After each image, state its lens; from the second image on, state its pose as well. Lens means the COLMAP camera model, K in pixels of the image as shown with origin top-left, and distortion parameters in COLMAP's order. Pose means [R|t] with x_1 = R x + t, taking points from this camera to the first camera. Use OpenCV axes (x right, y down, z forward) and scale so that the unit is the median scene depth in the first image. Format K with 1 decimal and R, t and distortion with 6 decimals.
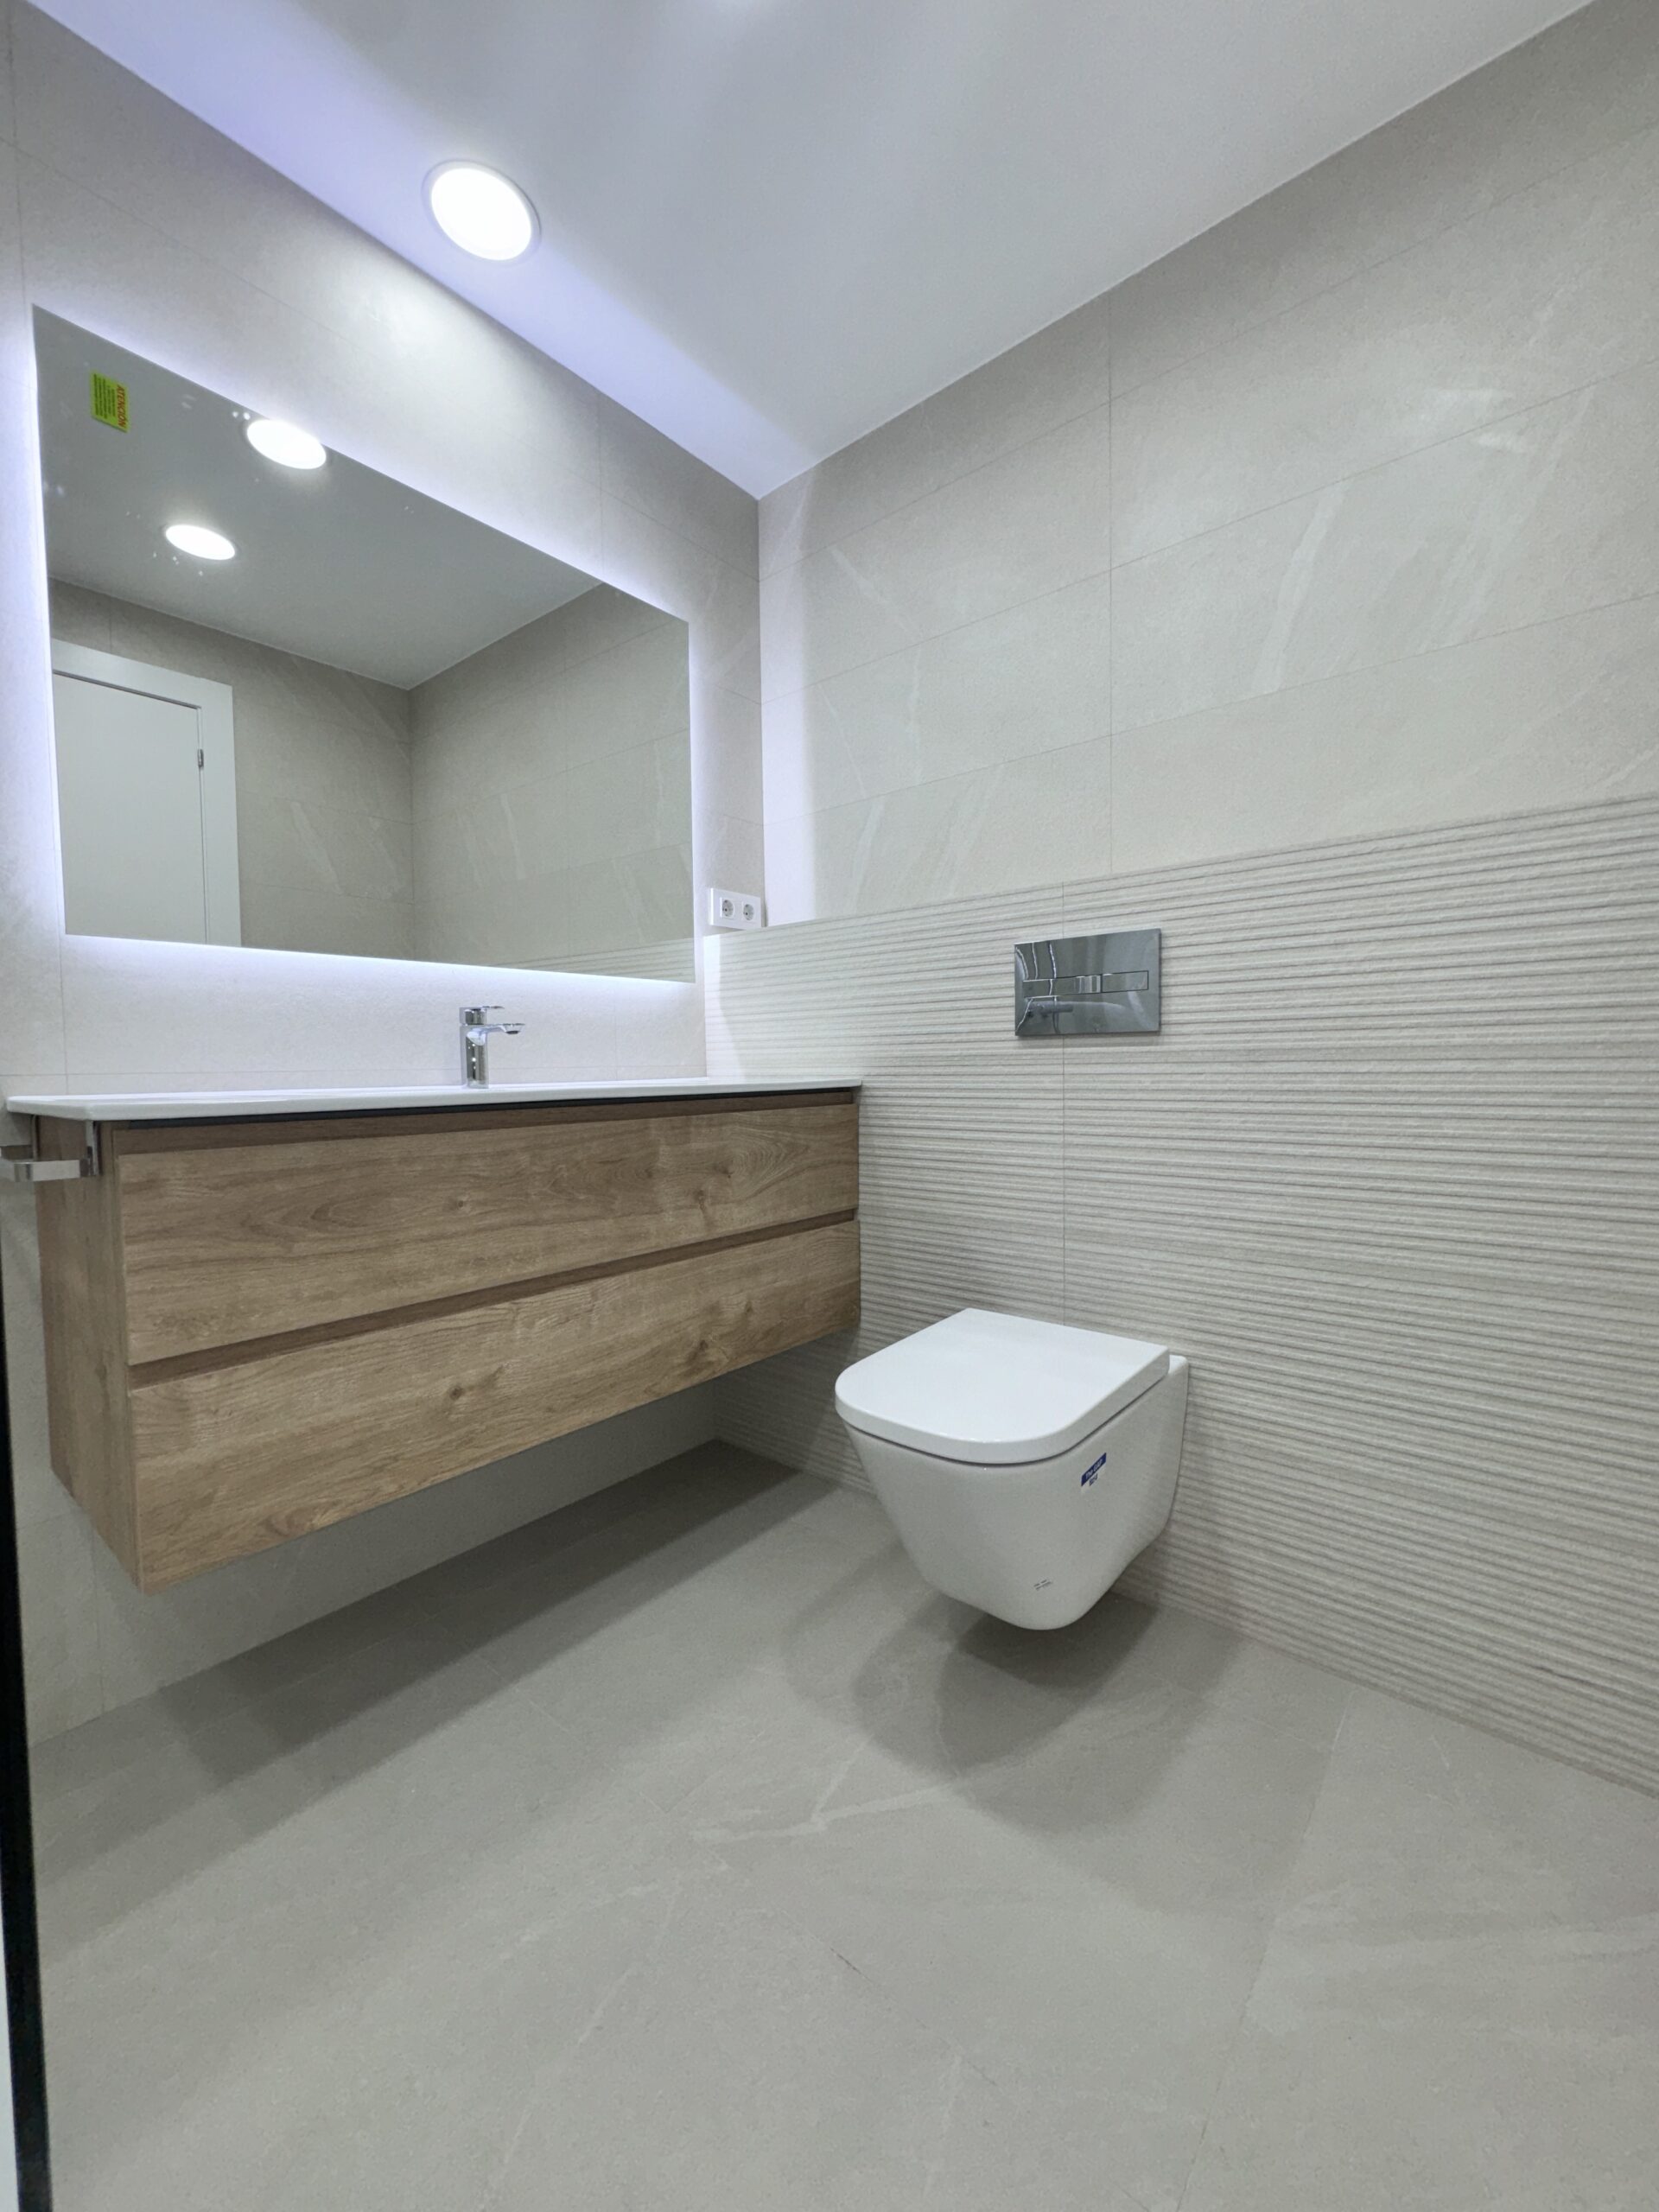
lens RADIAL K [[880.9, 0, 831.0], [0, 880.9, 1104.9], [0, 0, 1]] dist [-0.003061, 0.000616]
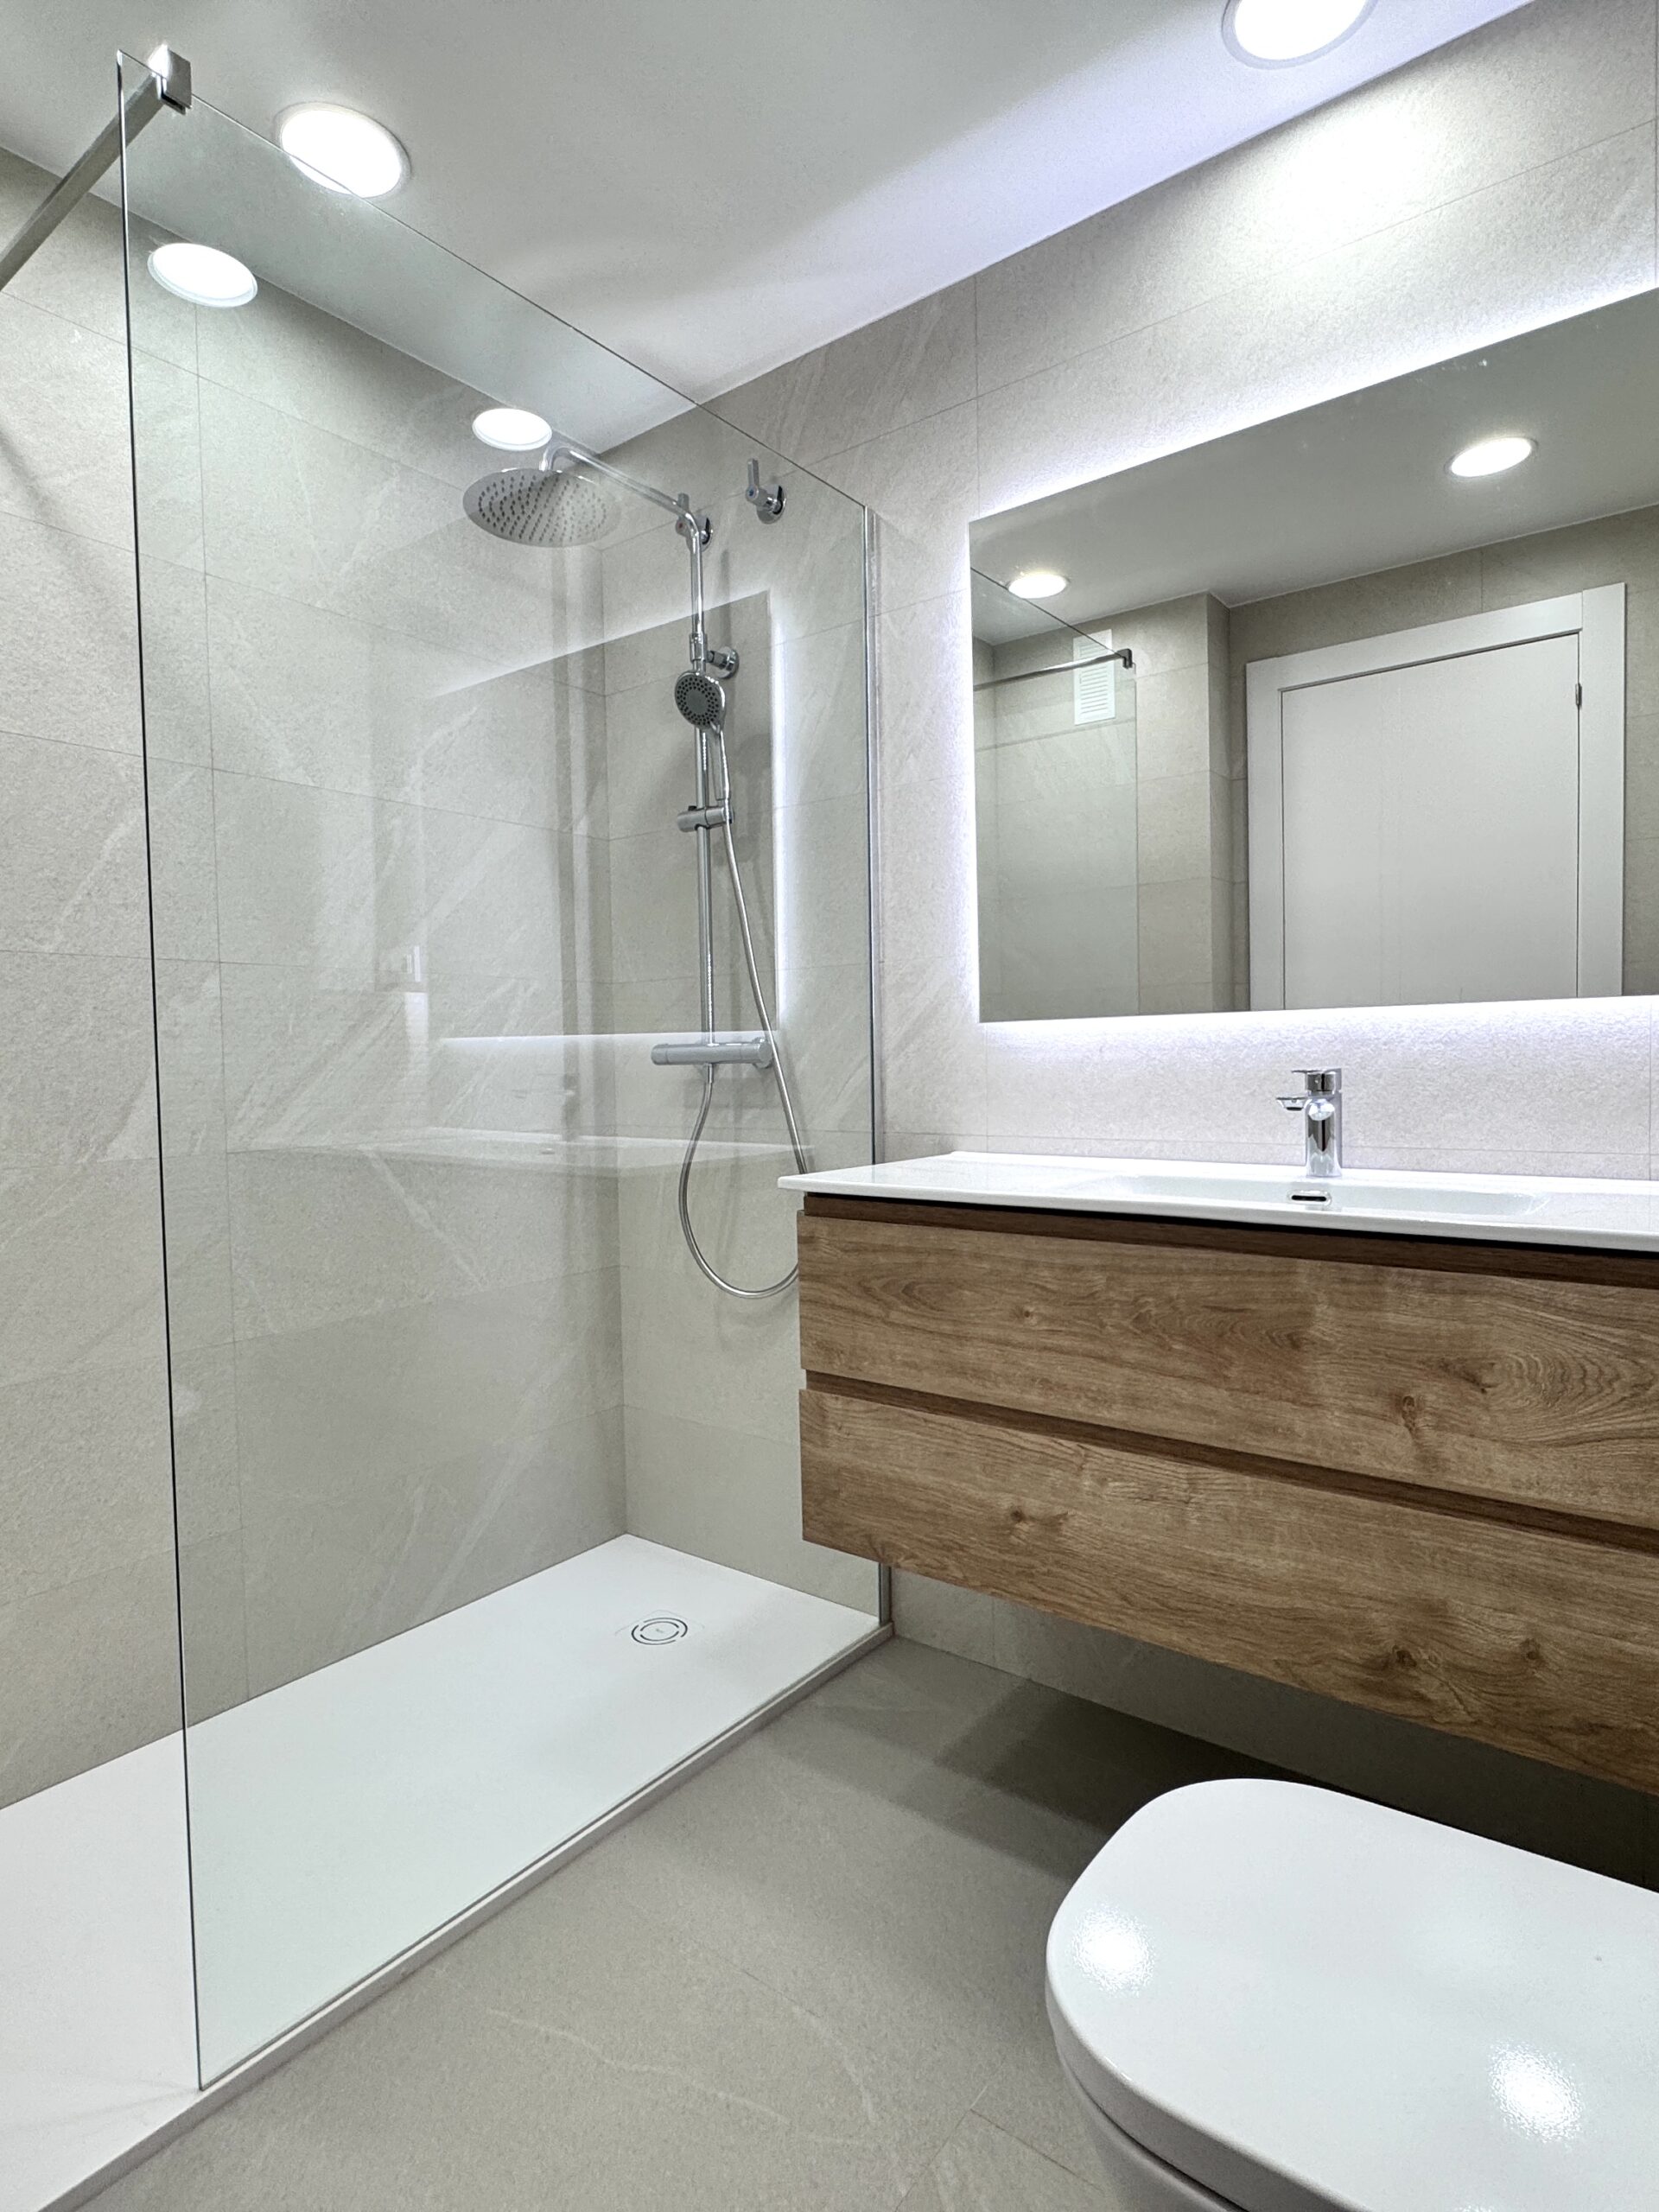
lens RADIAL K [[1173.5, 0, 832.8], [0, 1173.5, 1101.6], [0, 0, 1]] dist [-0.000989, 0.000534]
pose [[0.041787, 0.049142, -0.997917, 0.641277], [-0.029447, 0.998416, 0.047934, -0.132387], [0.998693, 0.027382, 0.043168, 0.614289]]
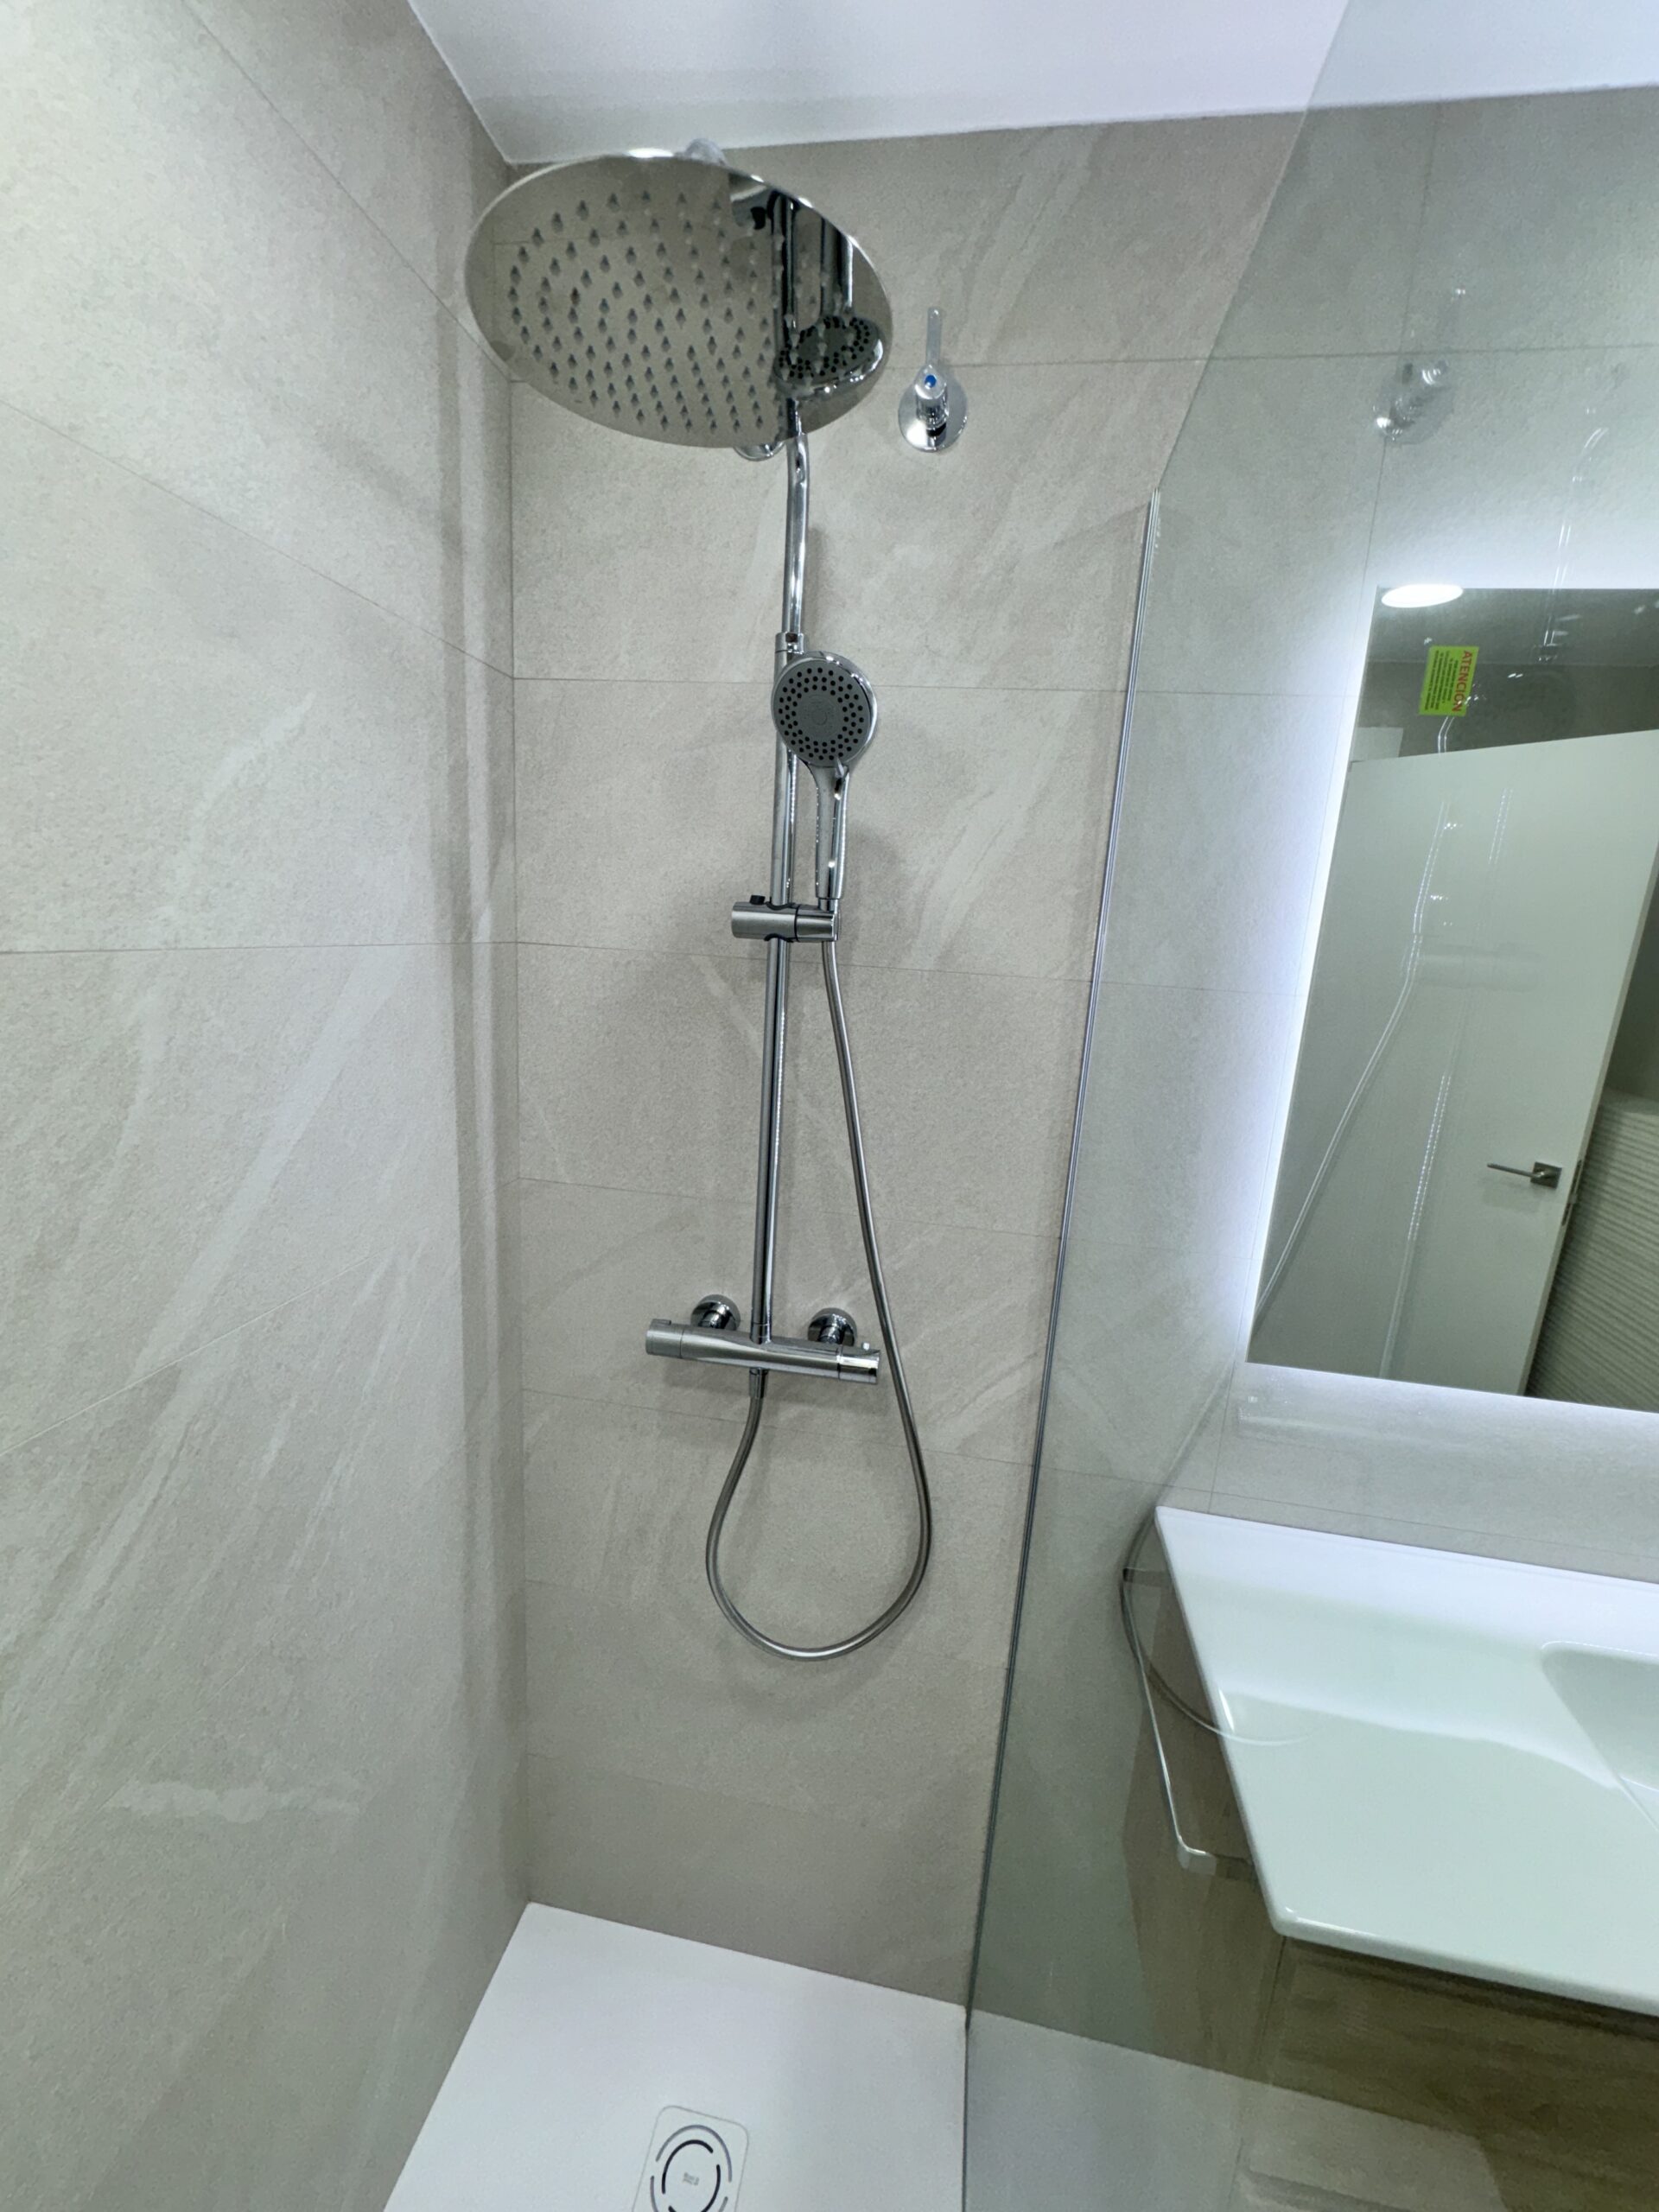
lens RADIAL K [[880.9, 0, 831.0], [0, 880.9, 1104.9], [0, 0, 1]] dist [-0.003061, 0.000616]
pose [[0.501178, 0.220252, -0.836845, -0.349471], [-0.108246, 0.975427, 0.191899, -0.471662], [0.858547, -0.005590, 0.512704, 0.179743]]
